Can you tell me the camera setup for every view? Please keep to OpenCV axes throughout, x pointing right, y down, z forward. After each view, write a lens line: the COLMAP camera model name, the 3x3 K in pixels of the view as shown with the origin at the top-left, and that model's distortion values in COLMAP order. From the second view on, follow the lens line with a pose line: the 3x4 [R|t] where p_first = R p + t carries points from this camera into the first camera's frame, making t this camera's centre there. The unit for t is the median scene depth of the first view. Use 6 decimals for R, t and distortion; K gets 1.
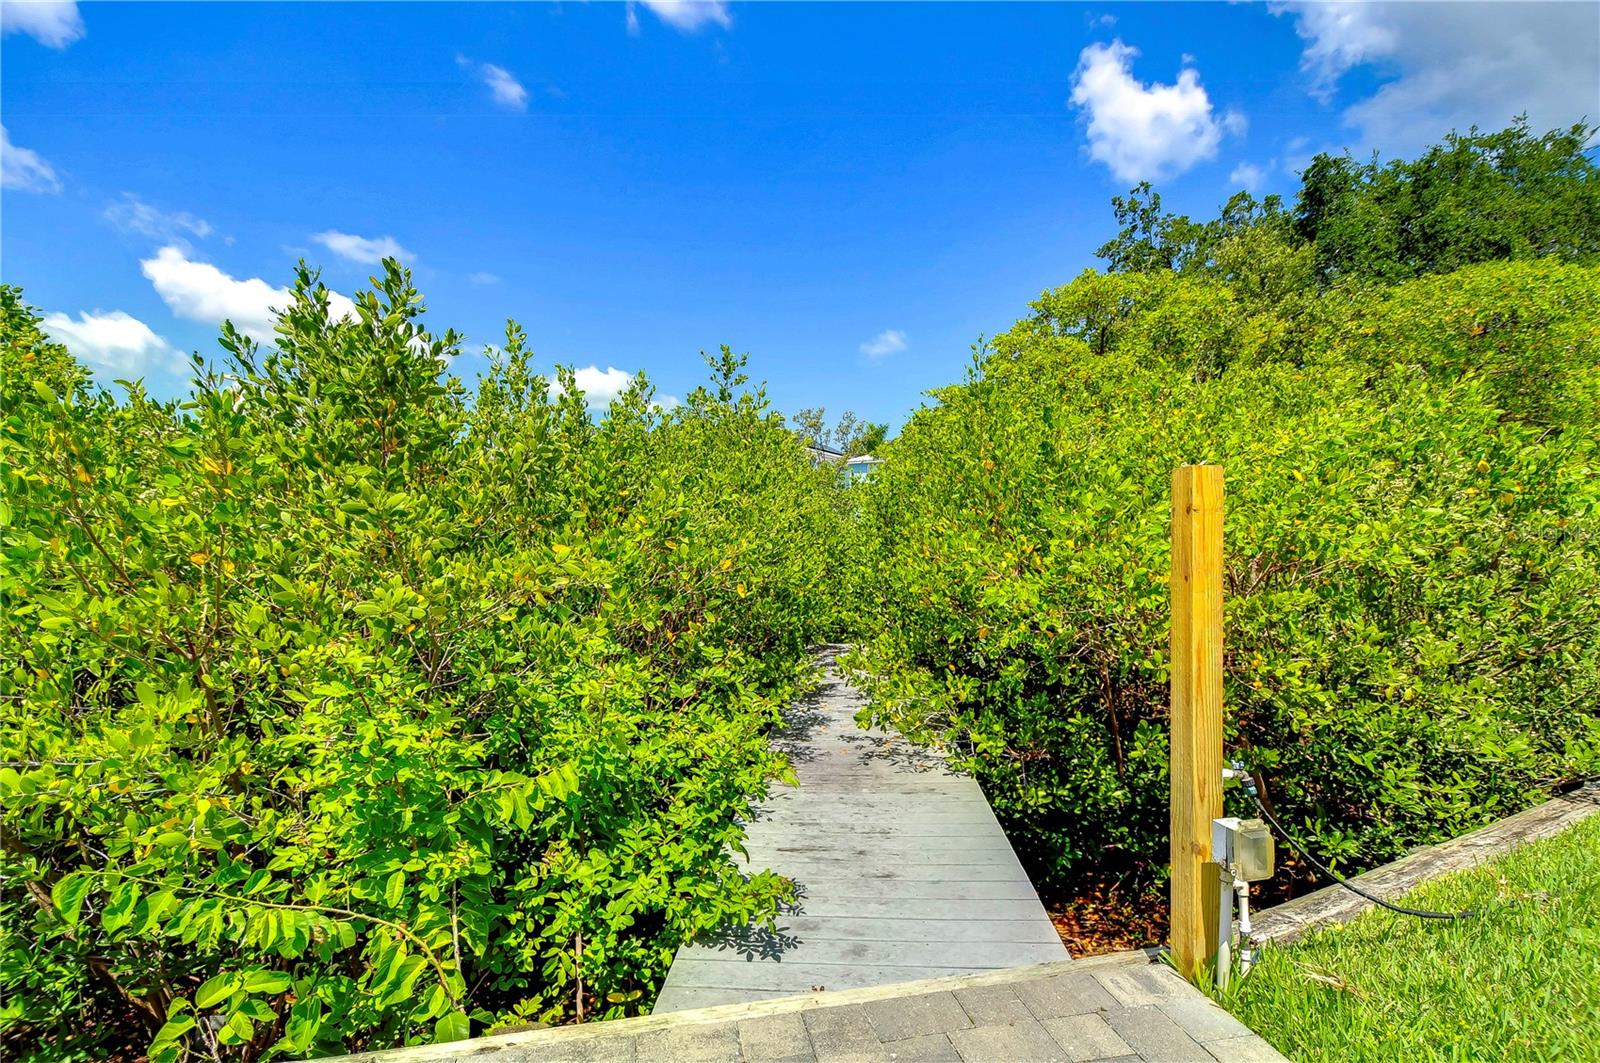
lens RADIAL K [[762.2, 0, 803.0], [0, 762.2, 538.7], [0, 0, 1]] dist [0.006996, -0.006114]
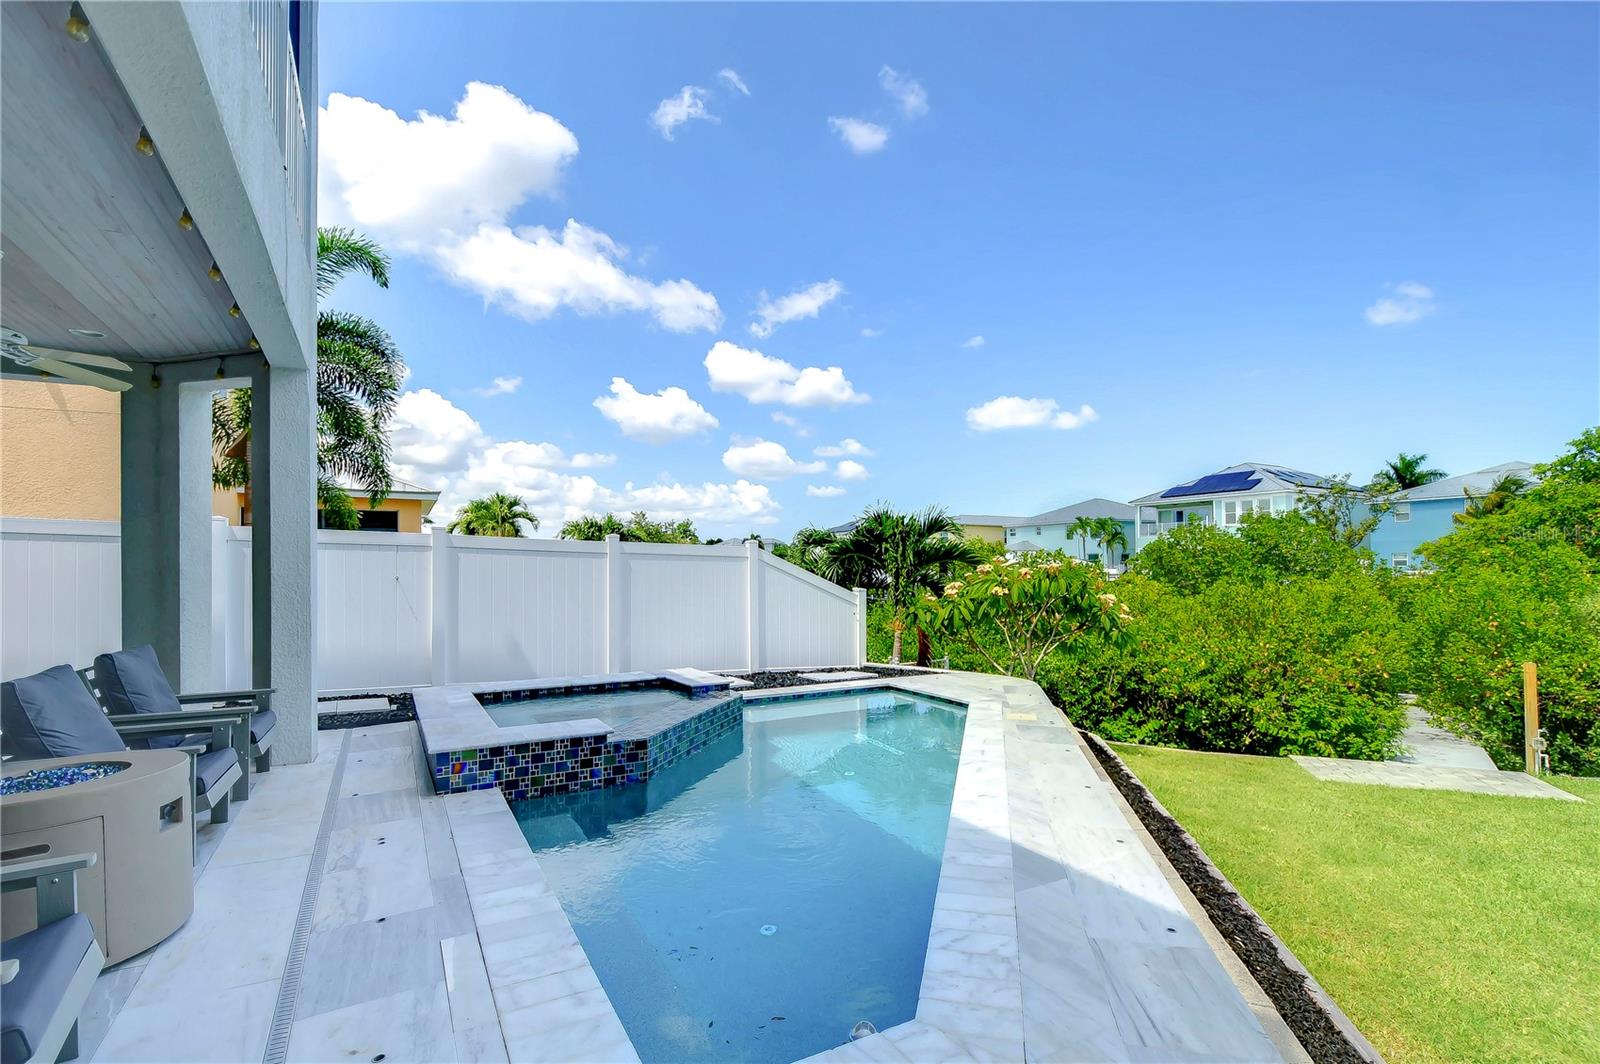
lens RADIAL K [[762.2, 0, 806.2], [0, 762.2, 554.2], [0, 0, 1]] dist [0.006996, -0.006114]
pose [[0.841546, -0.012843, -0.540033, -0.312952], [0.006335, 0.999883, -0.013907, -0.337817], [0.540149, 0.008283, 0.841529, -2.476135]]
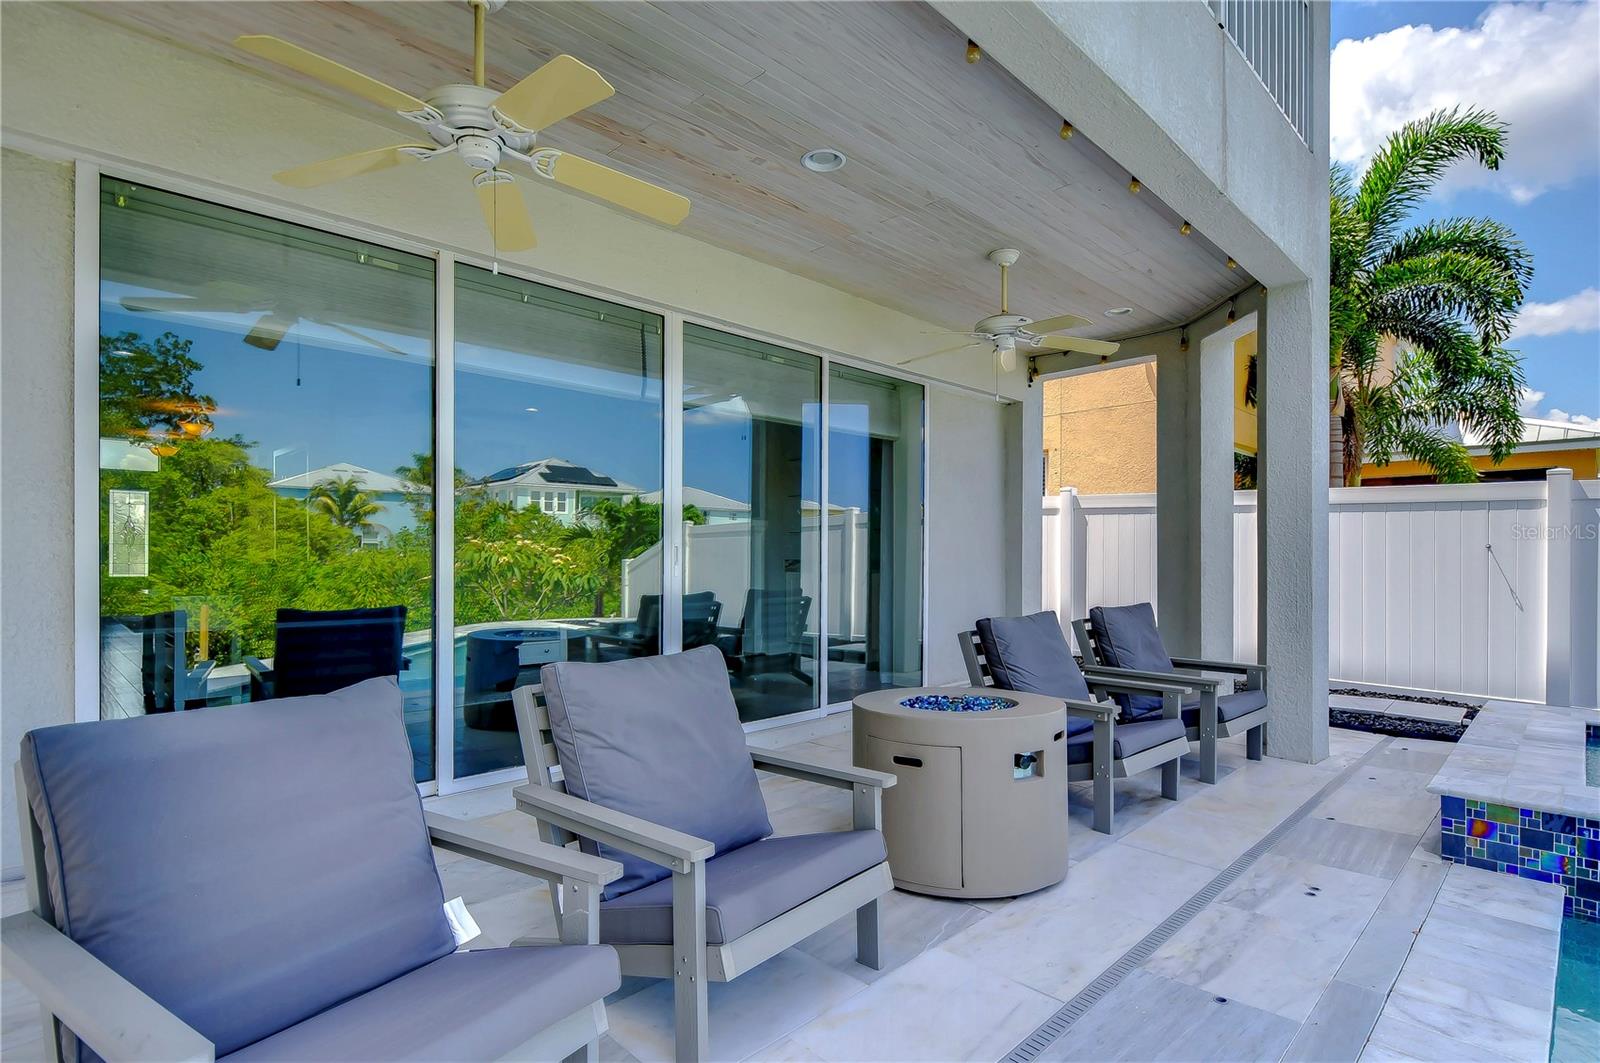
lens RADIAL K [[800.7, 0, 818.0], [0, 800.7, 556.2], [0, 0, 1]] dist [0.003649, 0.000315]
pose [[-0.277677, -0.001827, -0.960673, -0.461083], [-0.000638, 0.999998, -0.001718, -0.295172], [0.960674, 0.000136, -0.277678, -2.207074]]
